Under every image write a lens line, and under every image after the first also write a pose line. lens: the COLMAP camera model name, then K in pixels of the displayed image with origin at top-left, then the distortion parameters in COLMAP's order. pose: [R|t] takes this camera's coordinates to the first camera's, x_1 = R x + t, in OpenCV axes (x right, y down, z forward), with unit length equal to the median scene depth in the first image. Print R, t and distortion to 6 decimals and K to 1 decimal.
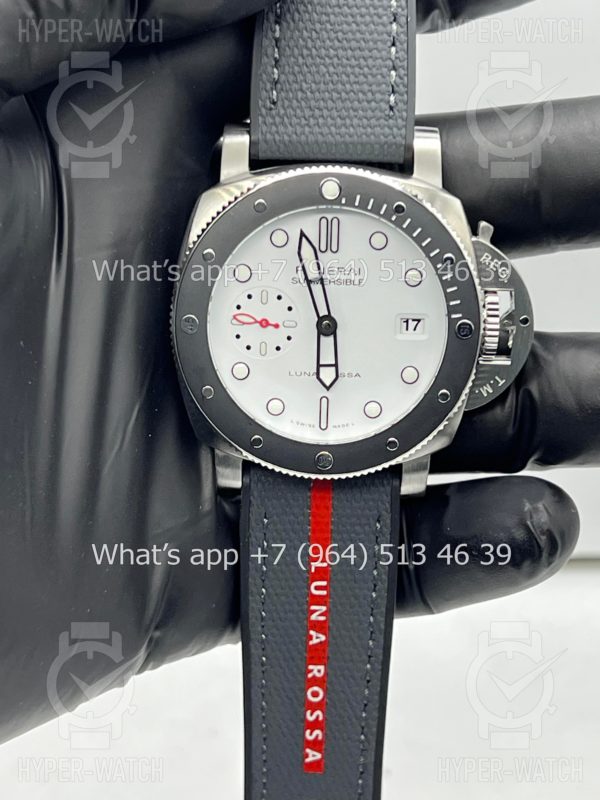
lens RADIAL K [[1873.5, 0, 299.9], [0, 1873.5, 382.8], [0, 0, 1]] dist [-0.038946, 4.955369]
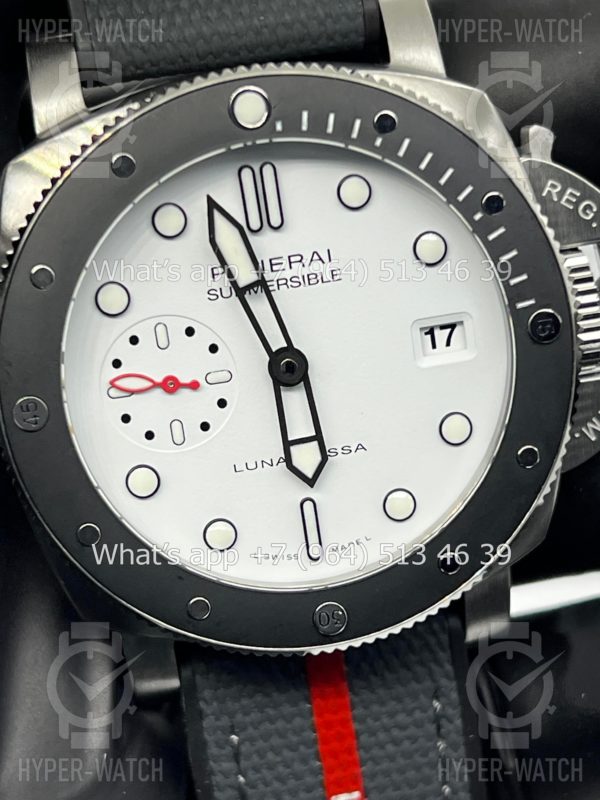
lens RADIAL K [[1873.5, 0, 299.9], [0, 1873.5, 382.8], [0, 0, 1]] dist [-0.038946, 4.955369]
pose [[0.979007, -0.186460, 0.082324, -0.026727], [0.187929, 0.982127, -0.010402, -0.019986], [-0.078913, 0.025655, 0.996551, 0.470039]]
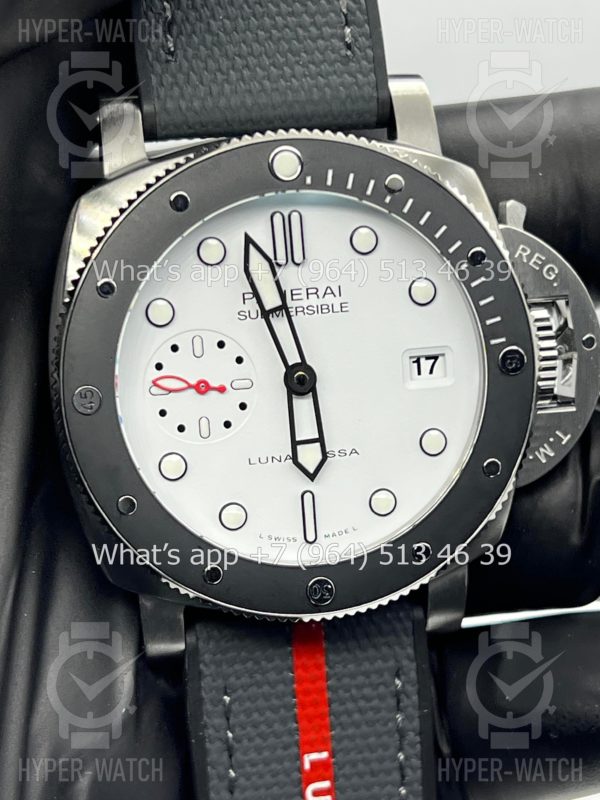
lens RADIAL K [[1873.5, 0, 299.9], [0, 1873.5, 382.8], [0, 0, 1]] dist [-0.038946, 4.955369]
pose [[0.983273, -0.111561, 0.143975, -0.077719], [0.123317, 0.989494, -0.075464, 0.018785], [-0.134044, 0.091956, 0.986700, 0.366869]]
